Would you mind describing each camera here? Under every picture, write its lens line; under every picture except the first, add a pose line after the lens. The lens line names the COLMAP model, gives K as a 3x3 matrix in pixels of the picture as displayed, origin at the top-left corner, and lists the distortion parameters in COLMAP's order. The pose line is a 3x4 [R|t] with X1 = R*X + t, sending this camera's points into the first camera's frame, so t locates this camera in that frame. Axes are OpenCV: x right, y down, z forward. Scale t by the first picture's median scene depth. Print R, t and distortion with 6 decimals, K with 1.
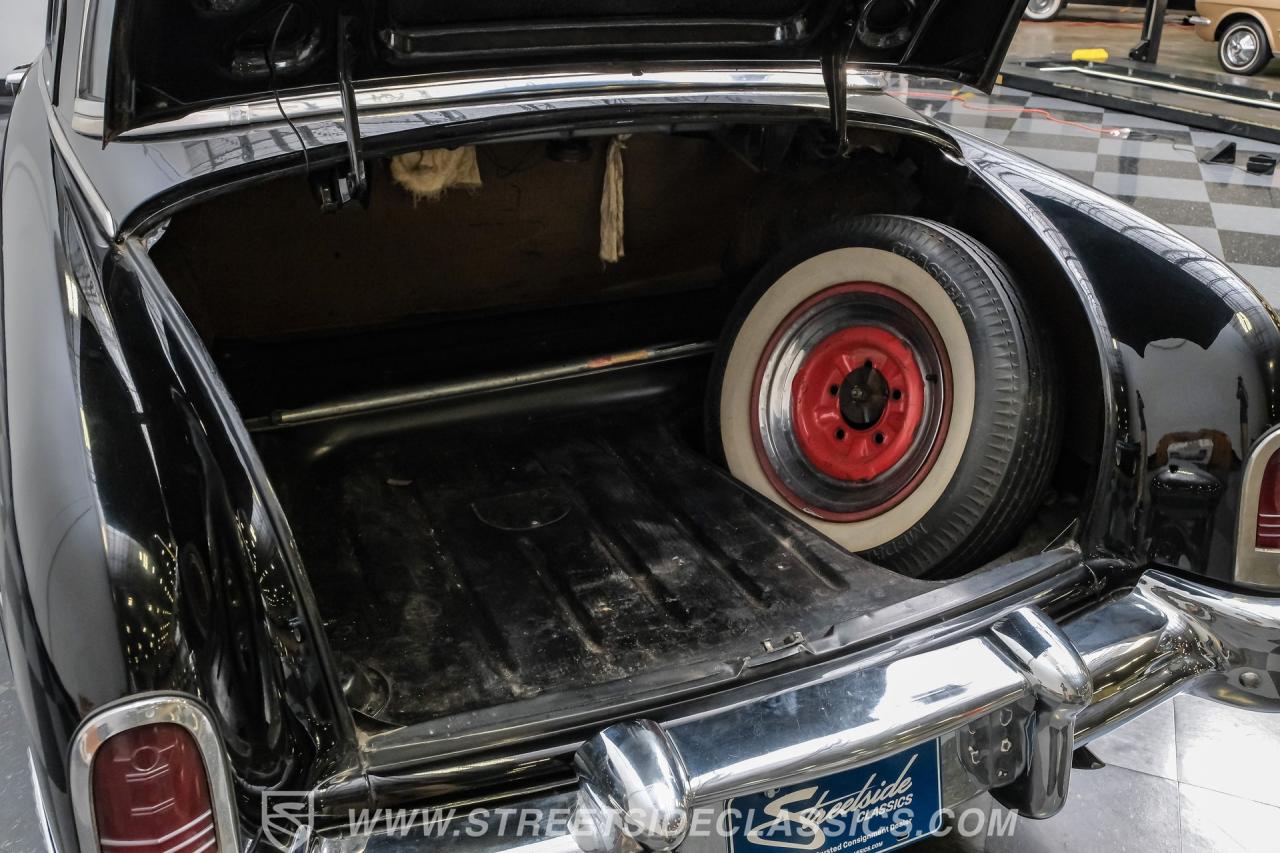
lens RADIAL K [[1391.3, 0, 639.9], [0, 1391.3, 362.2], [0, 0, 1]] dist [-0.010004, -0.019819]
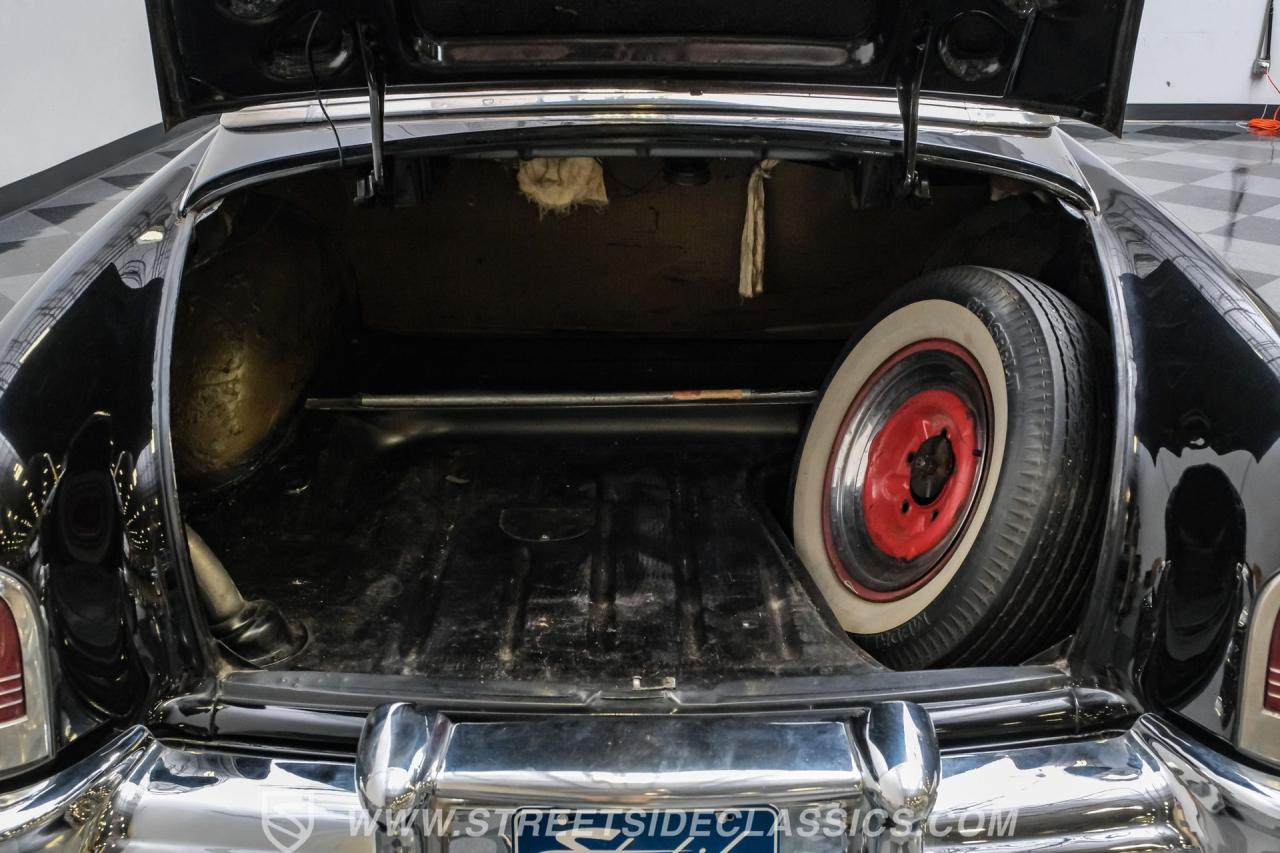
lens RADIAL K [[1625.2, 0, 635.7], [0, 1625.2, 392.1], [0, 0, 1]] dist [-0.005727, 0.068959]
pose [[0.875136, 0.124374, -0.467620, 0.484388], [-0.143370, 0.989656, -0.005090, 0.009141], [0.462150, 0.071498, 0.883915, -0.003003]]
